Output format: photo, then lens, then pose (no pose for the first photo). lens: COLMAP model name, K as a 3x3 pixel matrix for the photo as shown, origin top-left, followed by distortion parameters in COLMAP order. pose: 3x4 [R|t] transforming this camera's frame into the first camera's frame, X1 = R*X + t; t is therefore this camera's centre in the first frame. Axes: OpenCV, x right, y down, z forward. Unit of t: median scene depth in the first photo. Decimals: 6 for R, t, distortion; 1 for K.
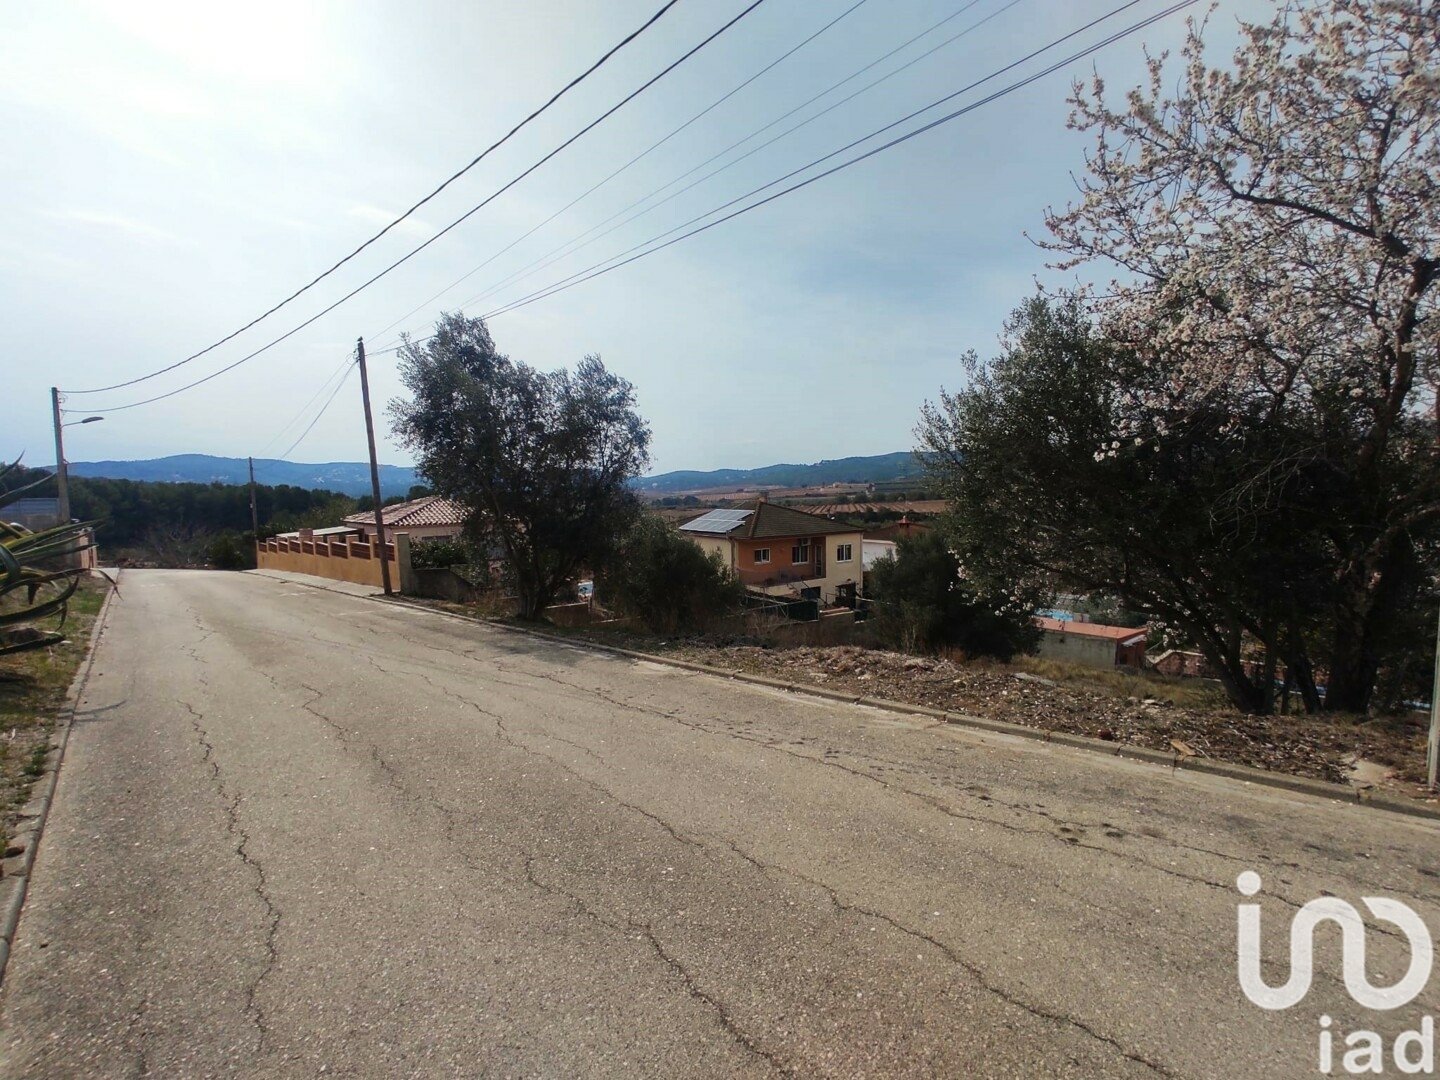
lens RADIAL K [[686.1, 0, 722.3], [0, 686.1, 535.9], [0, 0, 1]] dist [-0.054032, 0.044369]
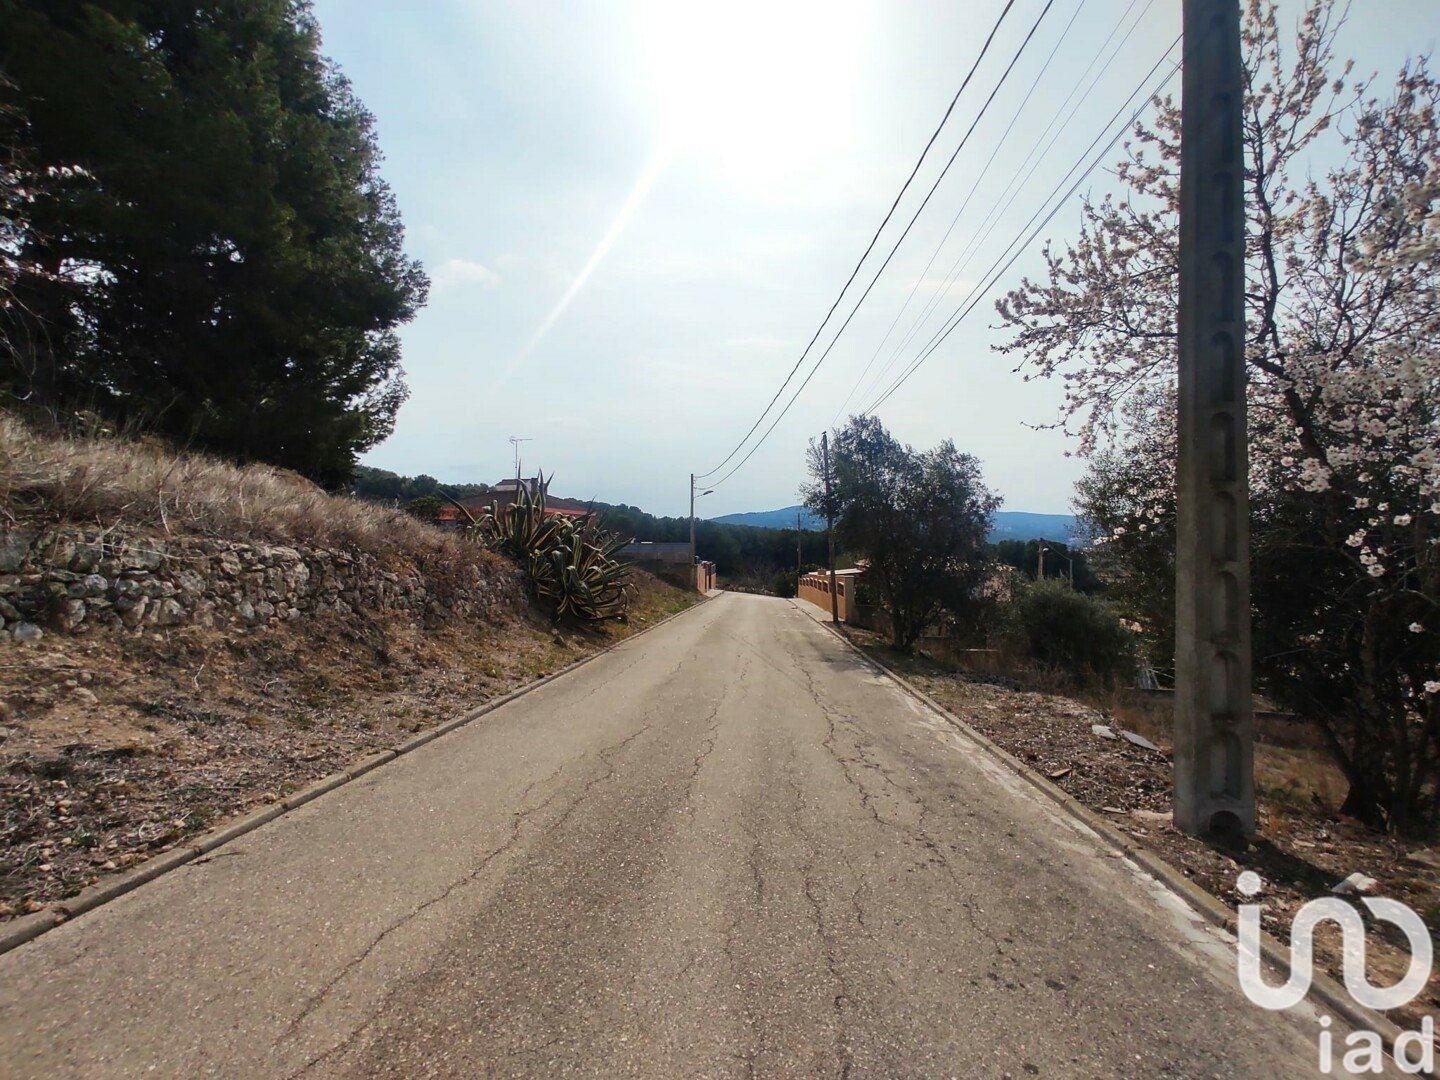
lens RADIAL K [[686.1, 0, 722.3], [0, 686.1, 535.9], [0, 0, 1]] dist [-0.054032, 0.044369]
pose [[0.705194, 0.015789, -0.708839, 0.280321], [-0.065664, 0.996910, -0.043121, -0.007790], [0.705968, 0.076954, 0.704051, -0.096374]]
